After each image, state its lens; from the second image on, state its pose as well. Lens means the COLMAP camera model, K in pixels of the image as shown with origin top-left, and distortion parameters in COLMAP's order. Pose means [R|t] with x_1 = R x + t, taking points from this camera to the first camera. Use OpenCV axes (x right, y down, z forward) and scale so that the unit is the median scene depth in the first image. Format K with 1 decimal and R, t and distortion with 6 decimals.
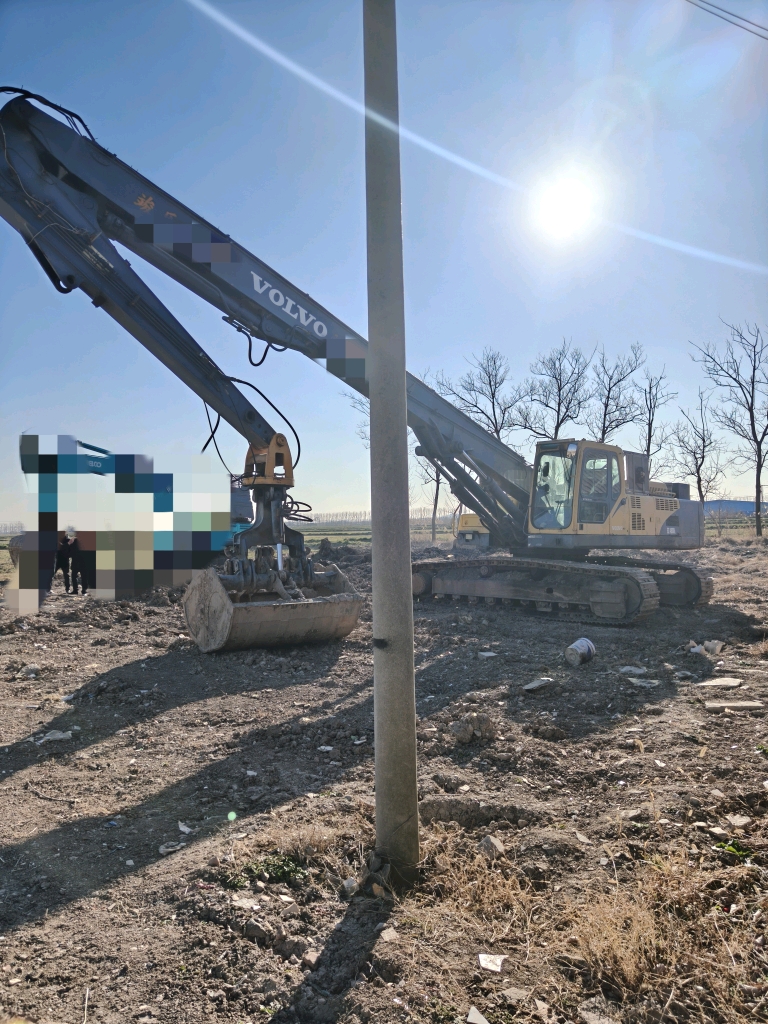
lens RADIAL K [[808.7, 0, 384.0], [0, 808.7, 512.0], [0, 0, 1]] dist [0.029486, 0.001035]
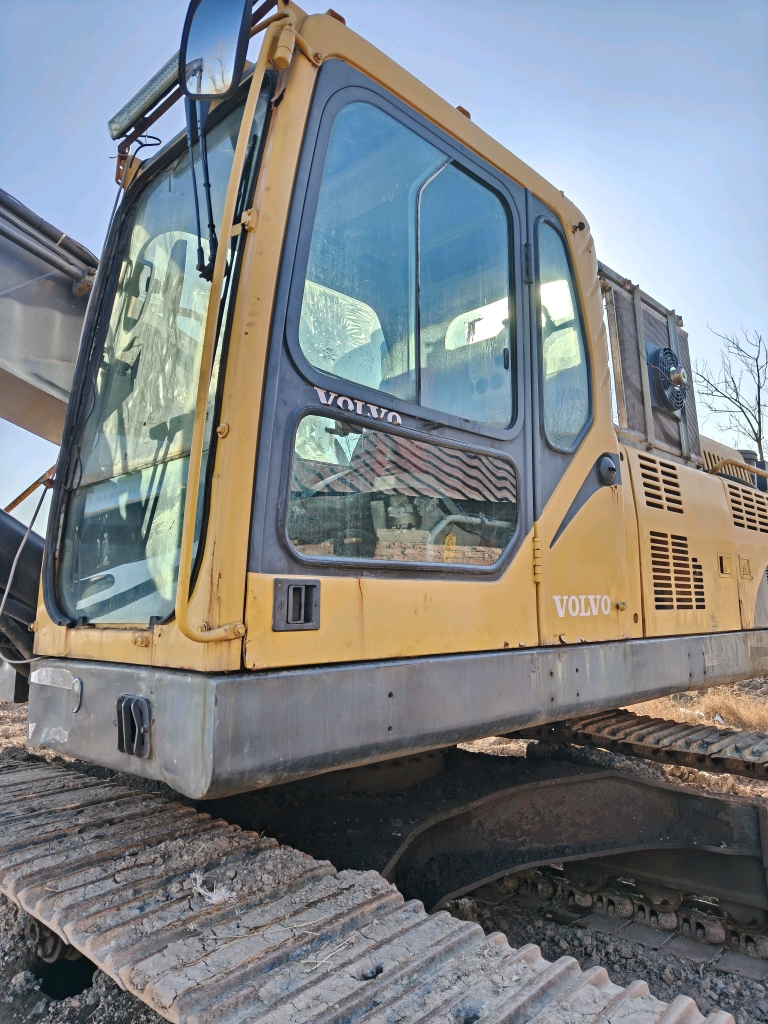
lens RADIAL K [[808.7, 0, 384.0], [0, 808.7, 512.0], [0, 0, 1]] dist [0.029486, 0.001035]
pose [[0.999273, -0.021626, 0.031383, 0.225245], [0.024488, 0.995280, -0.093903, 0.014253], [-0.029204, 0.094603, 0.995087, 0.774894]]
